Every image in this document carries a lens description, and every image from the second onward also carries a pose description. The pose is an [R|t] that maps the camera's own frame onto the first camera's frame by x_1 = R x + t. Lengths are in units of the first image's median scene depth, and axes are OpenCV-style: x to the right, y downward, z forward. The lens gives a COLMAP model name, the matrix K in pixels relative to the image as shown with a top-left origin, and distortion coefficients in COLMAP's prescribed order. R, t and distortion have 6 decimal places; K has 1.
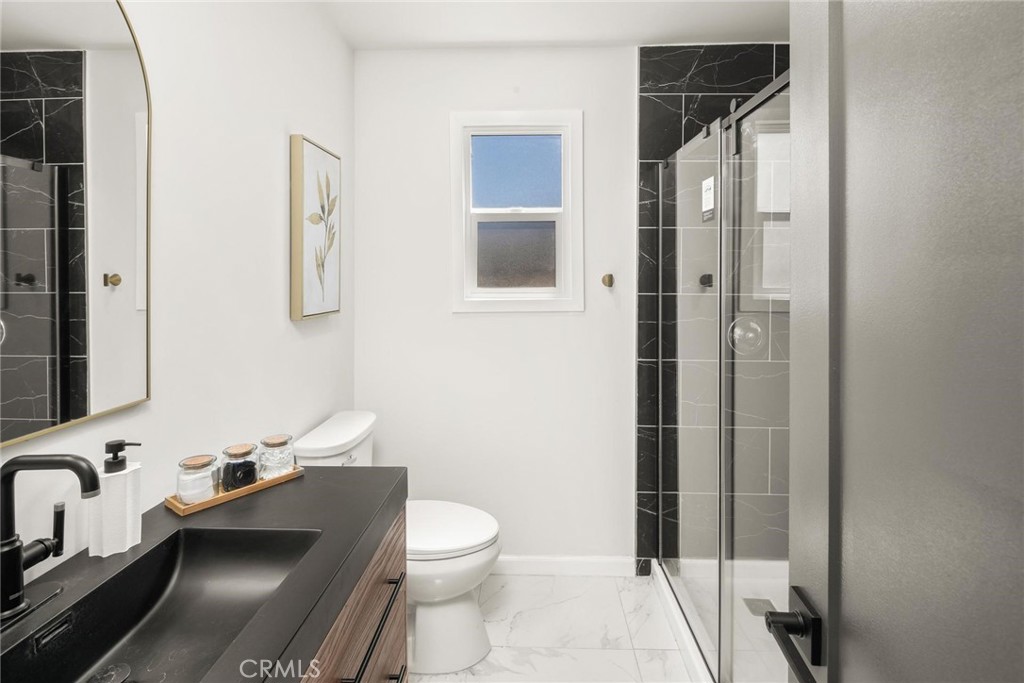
lens RADIAL K [[498.9, 0, 516.6], [0, 498.9, 271.5], [0, 0, 1]] dist [0.002030, -0.002956]
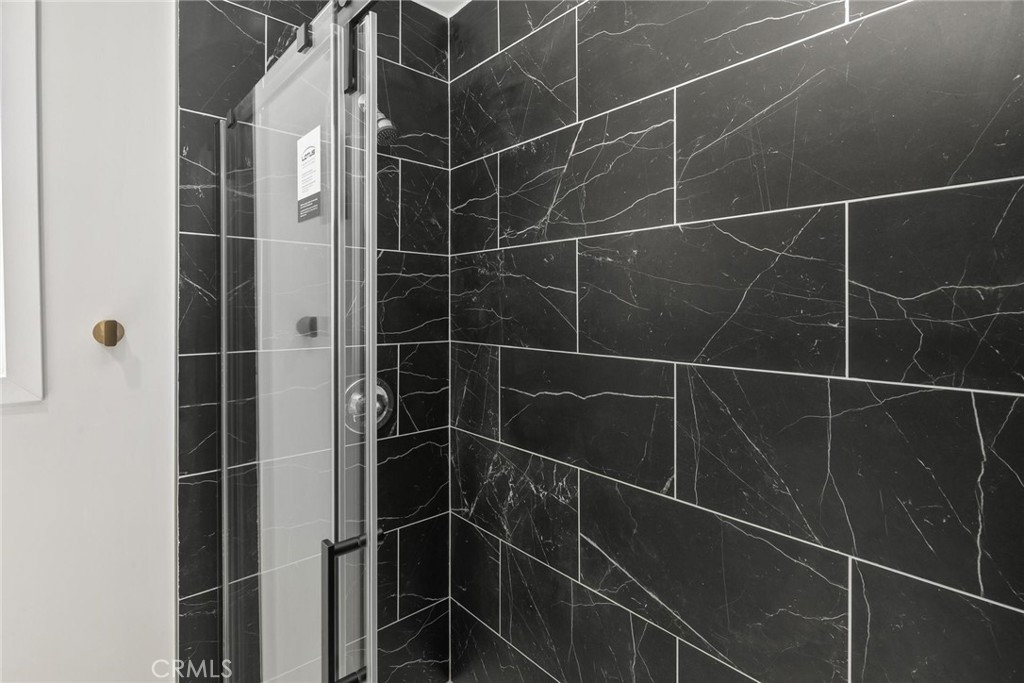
lens RADIAL K [[498.9, 0, 523.1], [0, 498.9, 307.0], [0, 0, 1]] dist [0.002030, -0.002956]
pose [[0.718607, -0.001697, 0.695414, 0.137096], [0.006434, 0.999970, -0.004209, -0.002776], [-0.695386, 0.007499, 0.718597, 0.355405]]
